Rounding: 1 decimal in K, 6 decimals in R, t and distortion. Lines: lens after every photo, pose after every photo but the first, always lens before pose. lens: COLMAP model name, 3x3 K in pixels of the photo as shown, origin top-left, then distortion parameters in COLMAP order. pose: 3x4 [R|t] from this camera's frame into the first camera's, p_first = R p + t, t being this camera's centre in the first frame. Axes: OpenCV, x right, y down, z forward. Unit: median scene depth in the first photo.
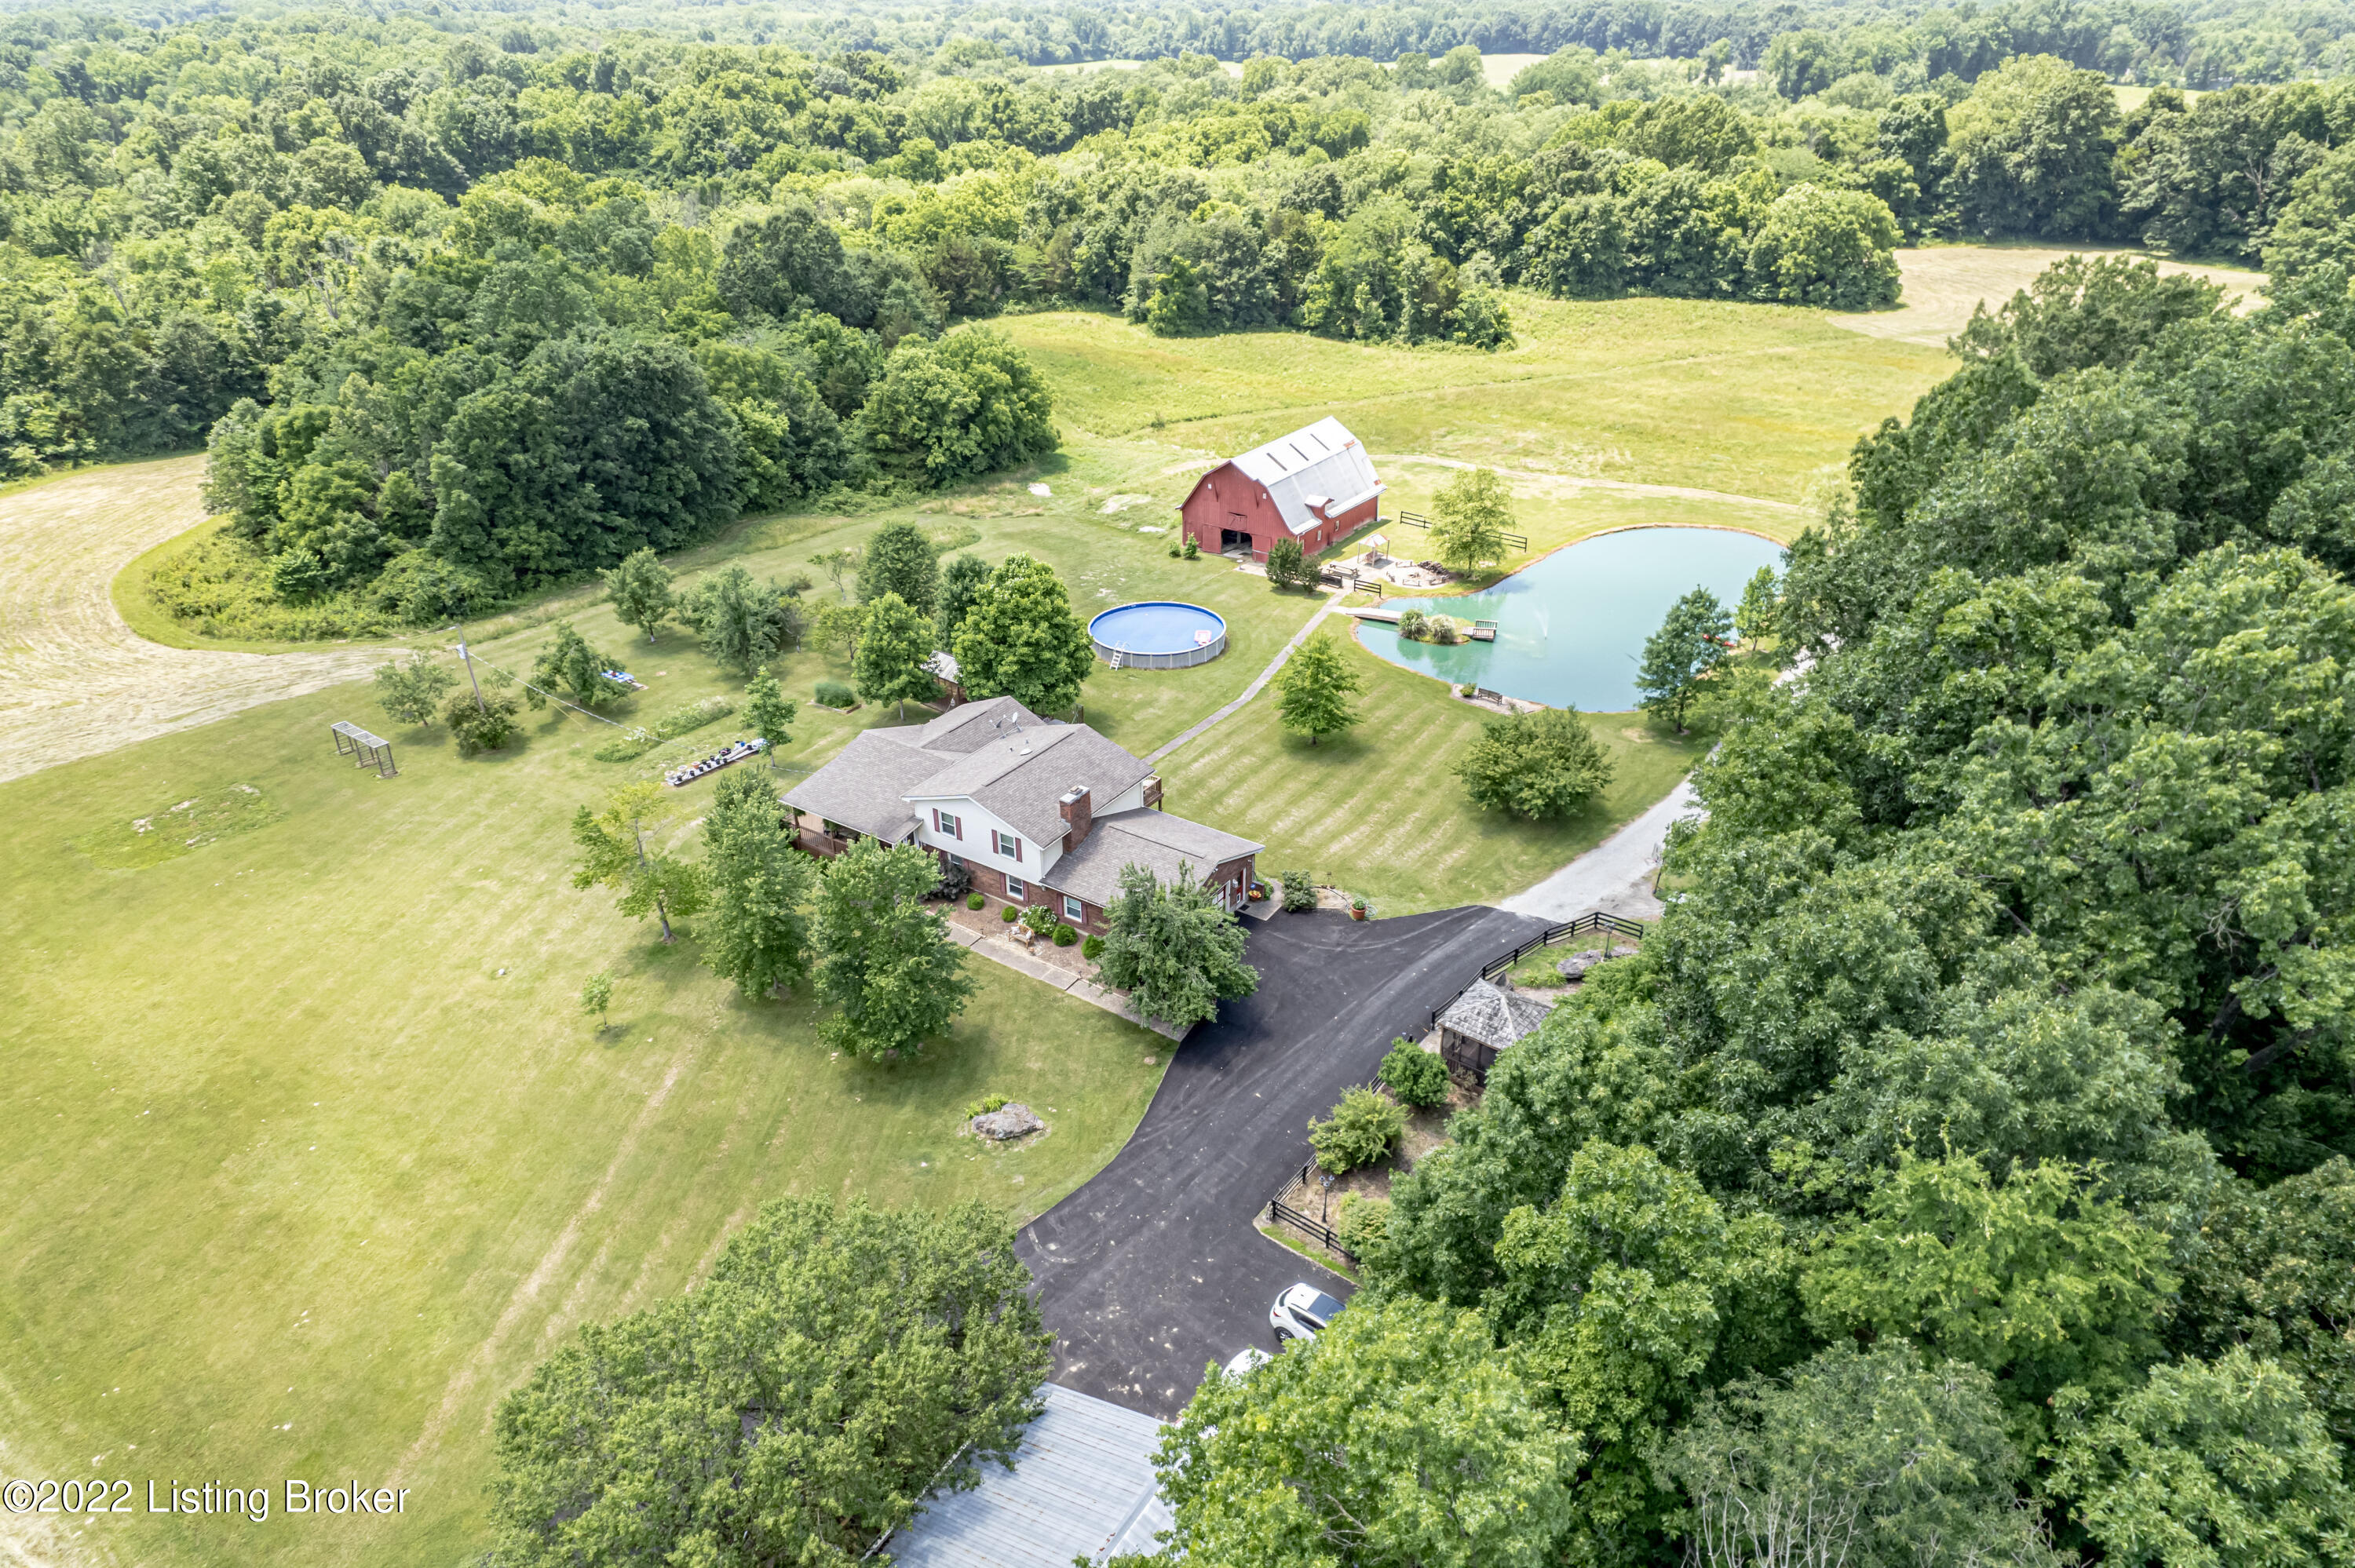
lens RADIAL K [[1460.4, 0, 1165.1], [0, 1460.4, 855.5], [0, 0, 1]] dist [0.084476, -0.060206]
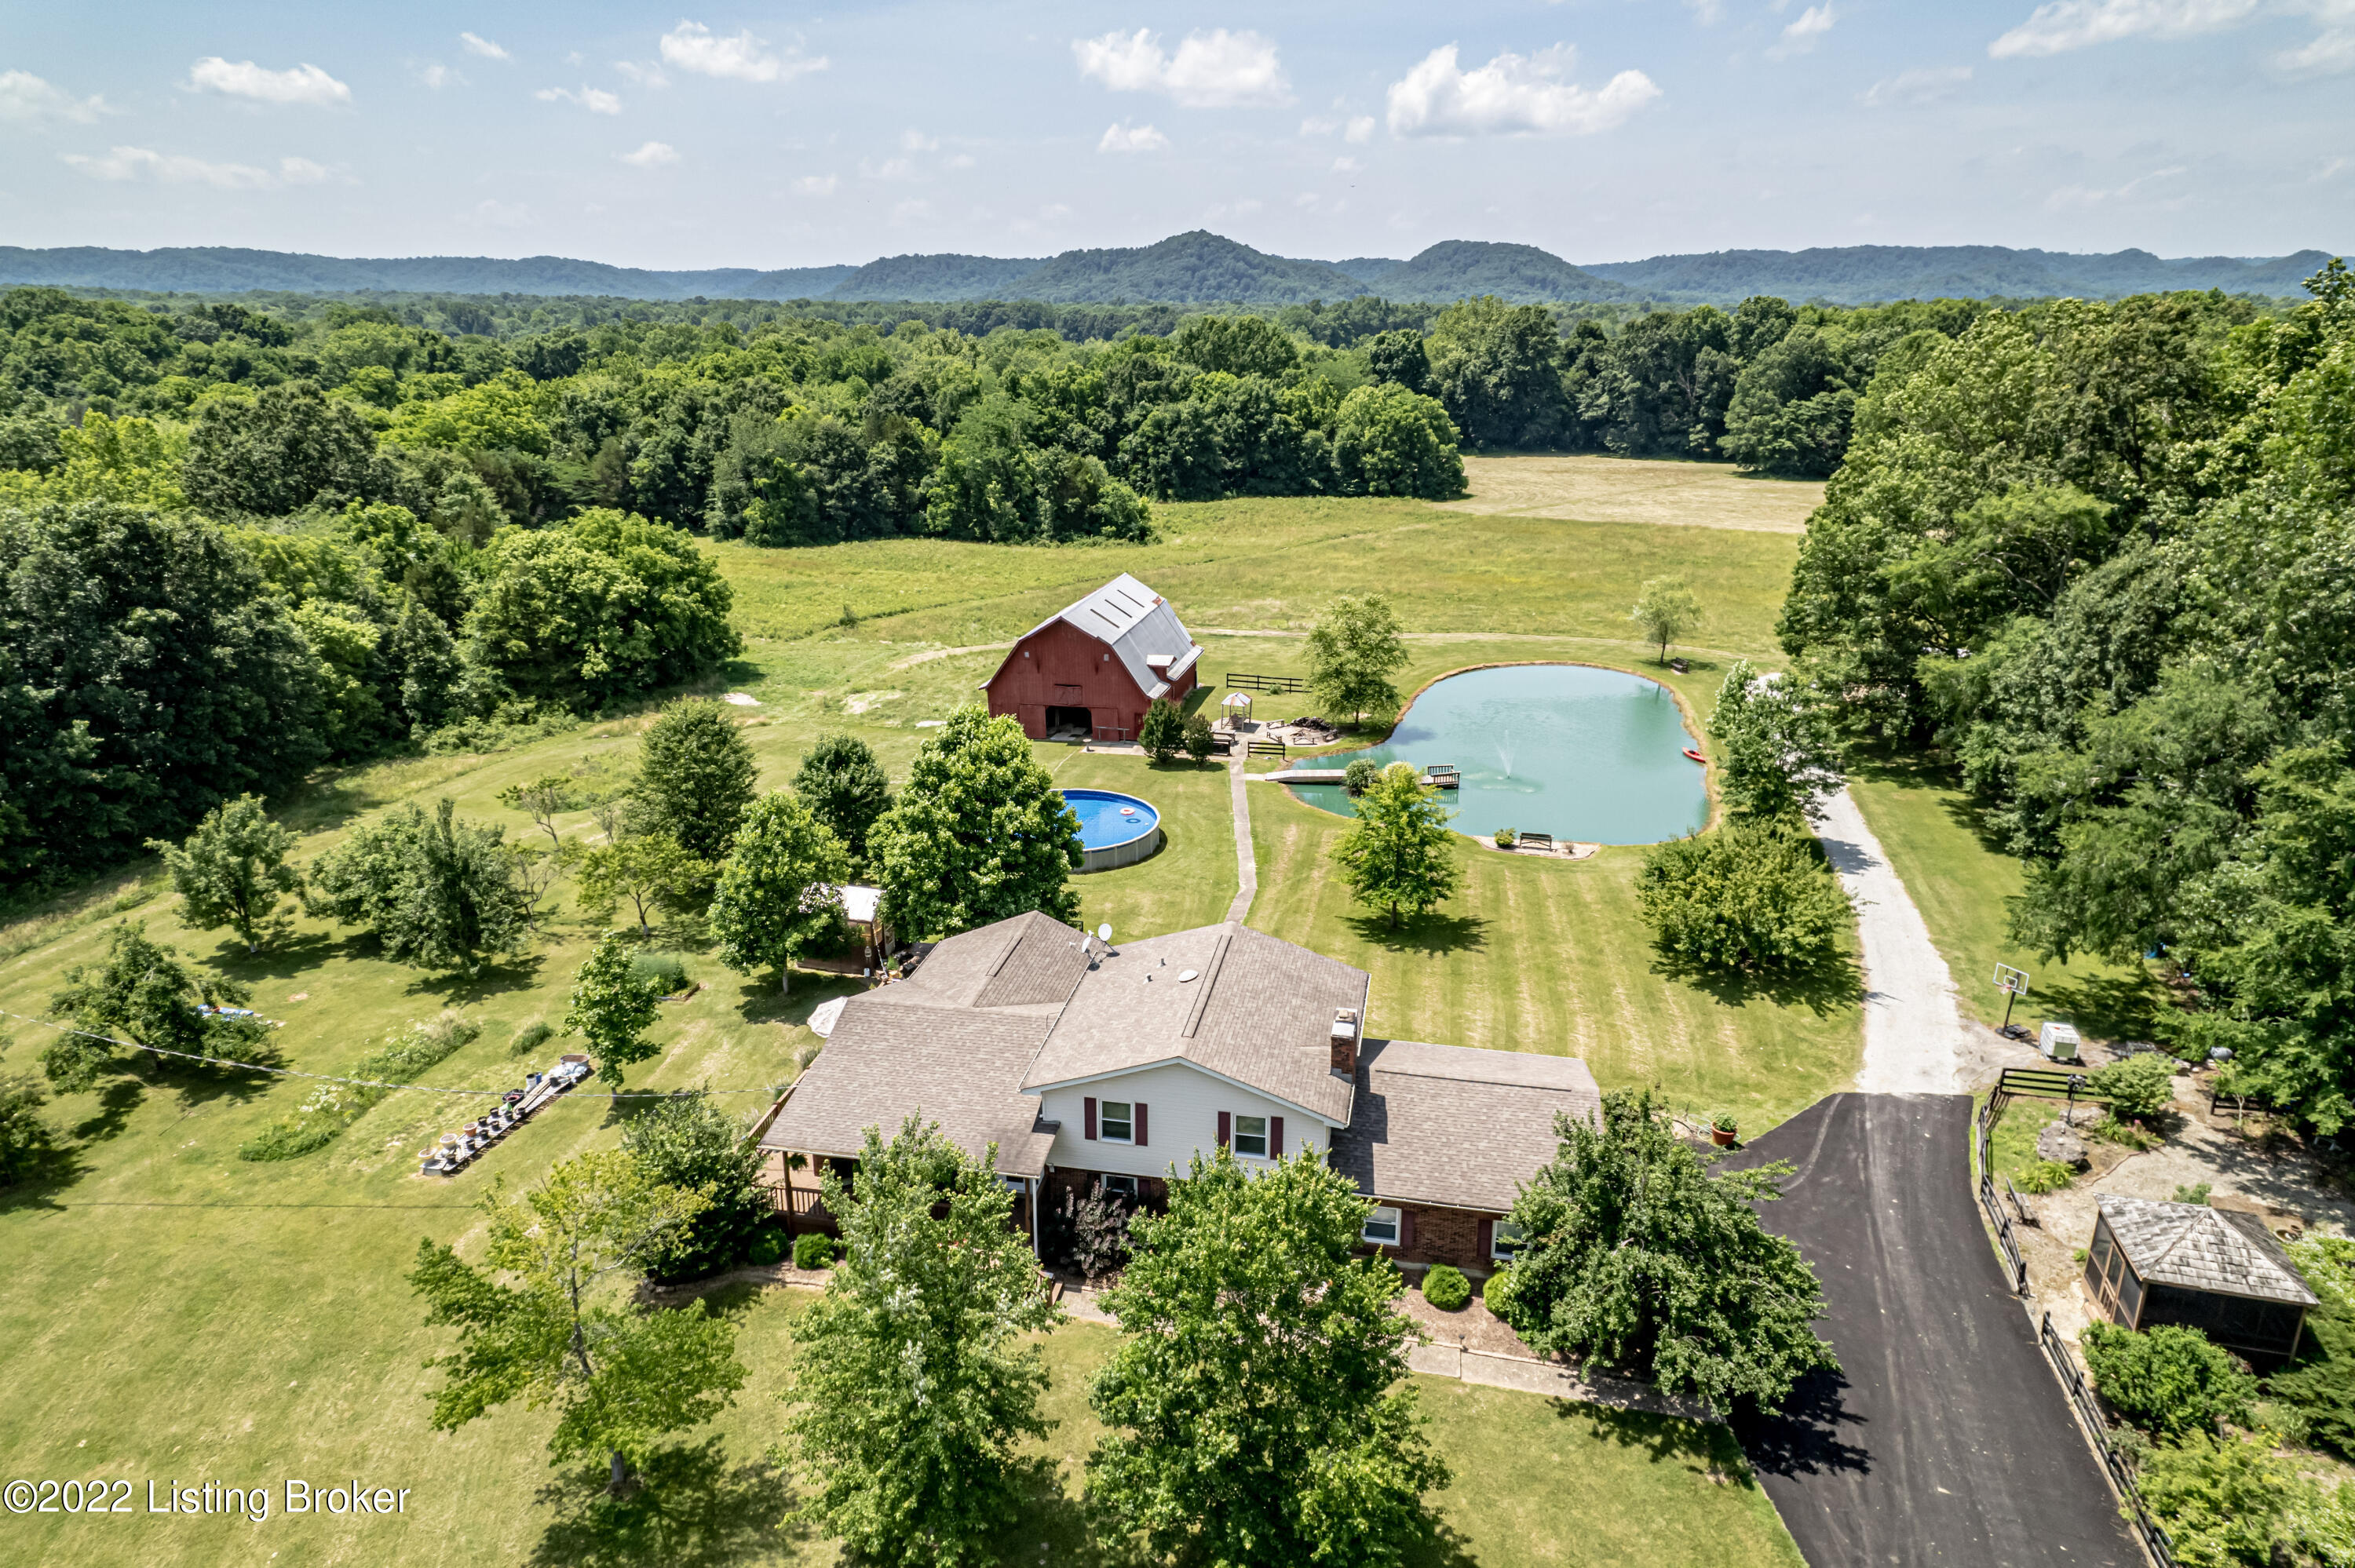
lens RADIAL K [[1460.4, 0, 1165.1], [0, 1460.4, 855.5], [0, 0, 1]] dist [0.084476, -0.060206]
pose [[0.919842, -0.131224, 0.369690, -0.127967], [0.197039, 0.969441, -0.146151, -0.013615], [-0.339214, 0.207279, 0.917589, 0.183555]]
